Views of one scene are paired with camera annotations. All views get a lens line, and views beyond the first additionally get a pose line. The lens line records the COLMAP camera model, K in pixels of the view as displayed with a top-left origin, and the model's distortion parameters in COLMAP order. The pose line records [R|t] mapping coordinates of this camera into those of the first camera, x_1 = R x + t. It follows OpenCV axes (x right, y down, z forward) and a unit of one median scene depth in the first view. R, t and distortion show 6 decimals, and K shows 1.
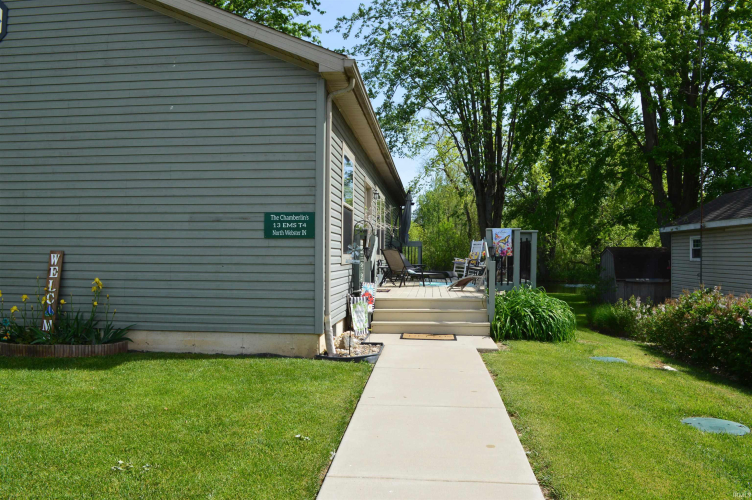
lens RADIAL K [[598.1, 0, 379.7], [0, 598.1, 251.2], [0, 0, 1]] dist [-0.078972, 0.007122]
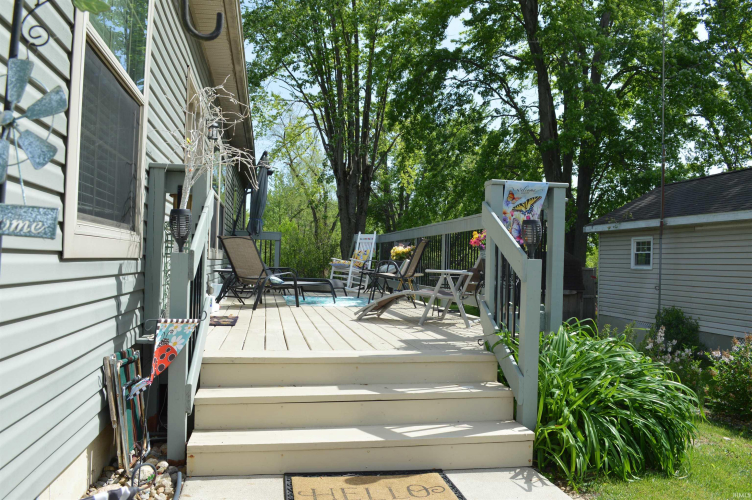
lens RADIAL K [[598.1, 0, 379.7], [0, 598.1, 251.2], [0, 0, 1]] dist [-0.078972, 0.007122]
pose [[0.963160, 0.024948, 0.267769, -0.001698], [-0.023044, 0.999682, -0.010251, 0.012518], [-0.267940, 0.003703, 0.963429, 0.481107]]
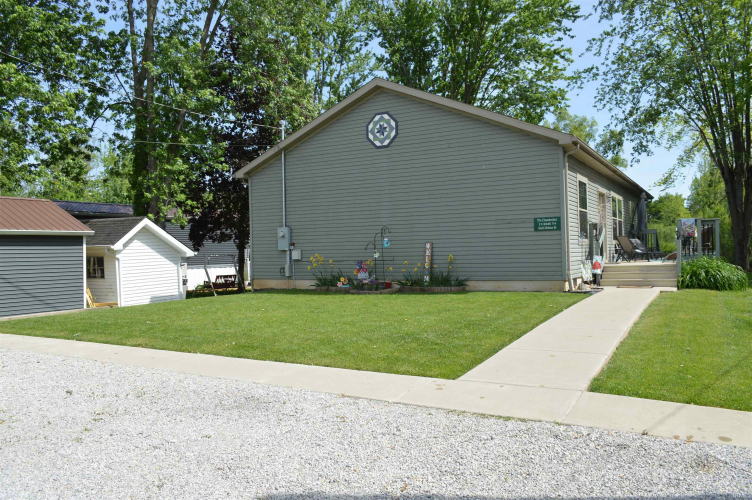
lens RADIAL K [[598.1, 0, 379.7], [0, 598.1, 251.2], [0, 0, 1]] dist [-0.078972, 0.007122]
pose [[0.904482, -0.028212, -0.425578, 0.102278], [0.032644, 0.999462, 0.003123, 0.012062], [0.425261, -0.016717, 0.904917, -0.569371]]
